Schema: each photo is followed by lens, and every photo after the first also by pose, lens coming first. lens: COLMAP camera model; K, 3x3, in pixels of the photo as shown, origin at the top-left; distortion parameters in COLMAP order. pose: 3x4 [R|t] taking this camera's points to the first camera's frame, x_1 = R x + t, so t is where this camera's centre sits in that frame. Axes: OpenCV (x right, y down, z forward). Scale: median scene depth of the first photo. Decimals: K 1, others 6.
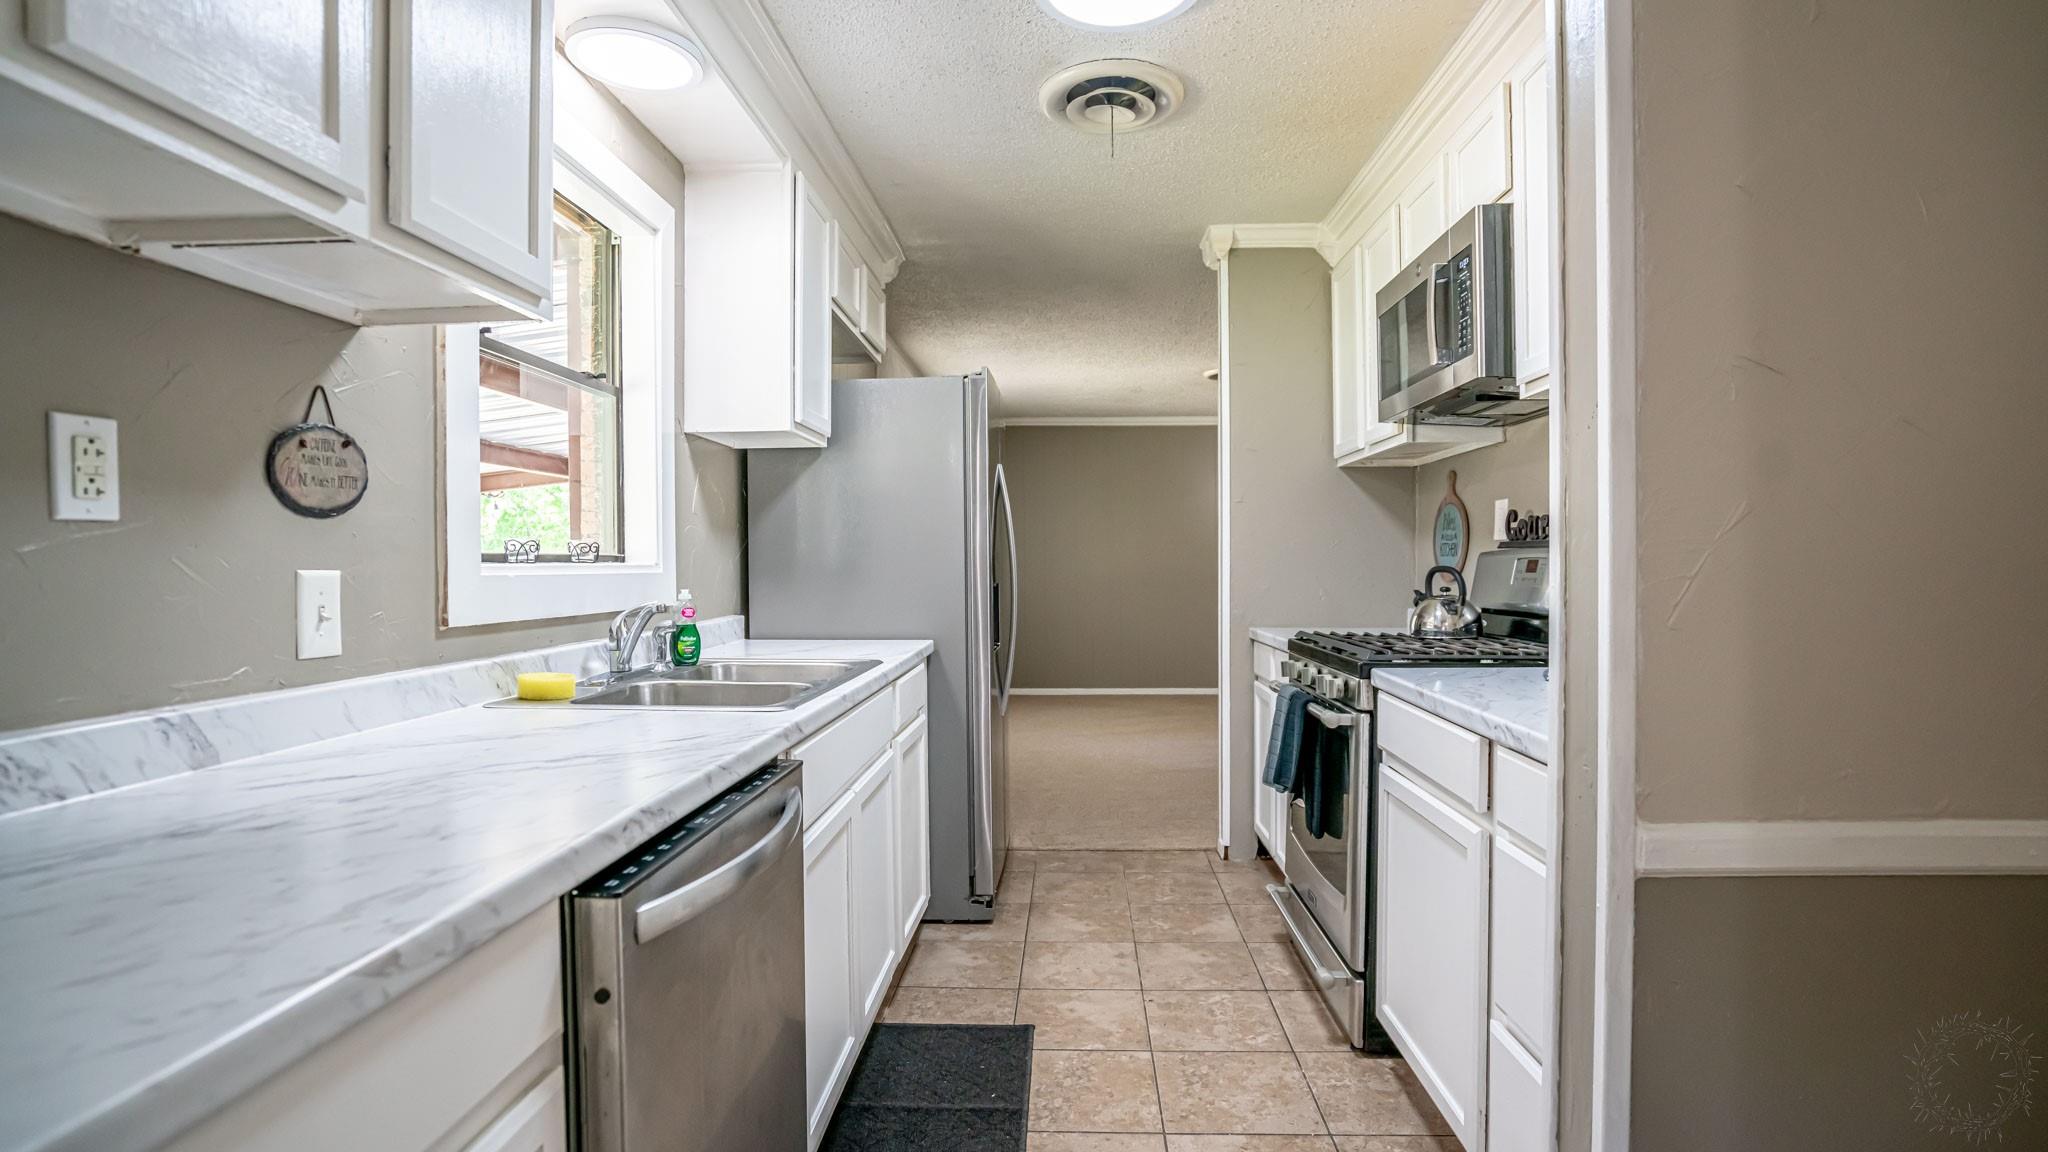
lens RADIAL K [[1091.0, 0, 1024.0], [0, 1091.0, 576.0], [0, 0, 1]] dist [-0.057544, 0.000824]
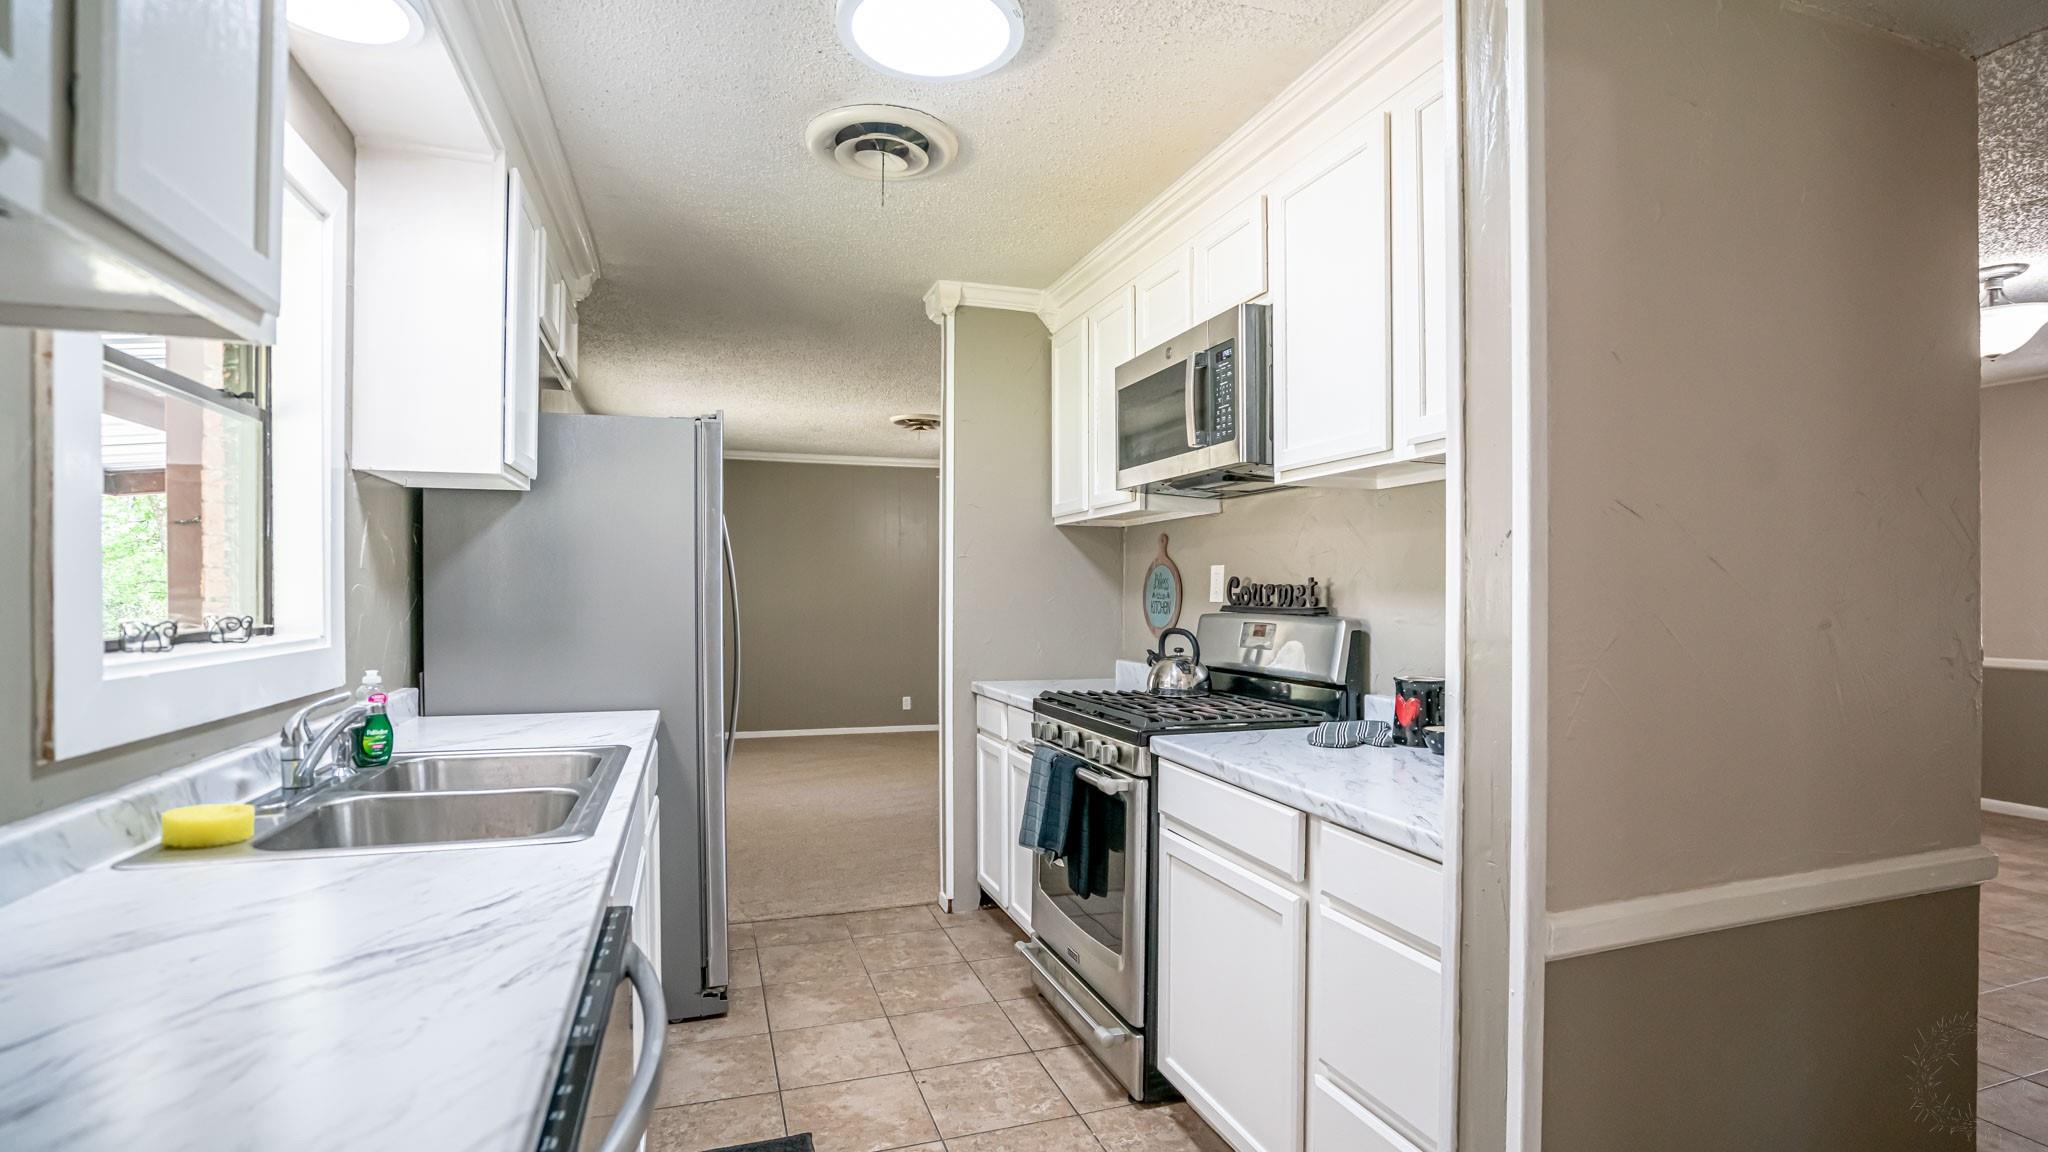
lens RADIAL K [[1042.7, 0, 1024.0], [0, 1042.7, 576.0], [0, 0, 1]] dist [-0.067193, 0.033689]
pose [[0.917182, 0.008093, 0.398387, -0.164790], [-0.004905, 0.999947, -0.009021, -0.051140], [-0.398439, 0.006320, 0.917173, 0.111371]]
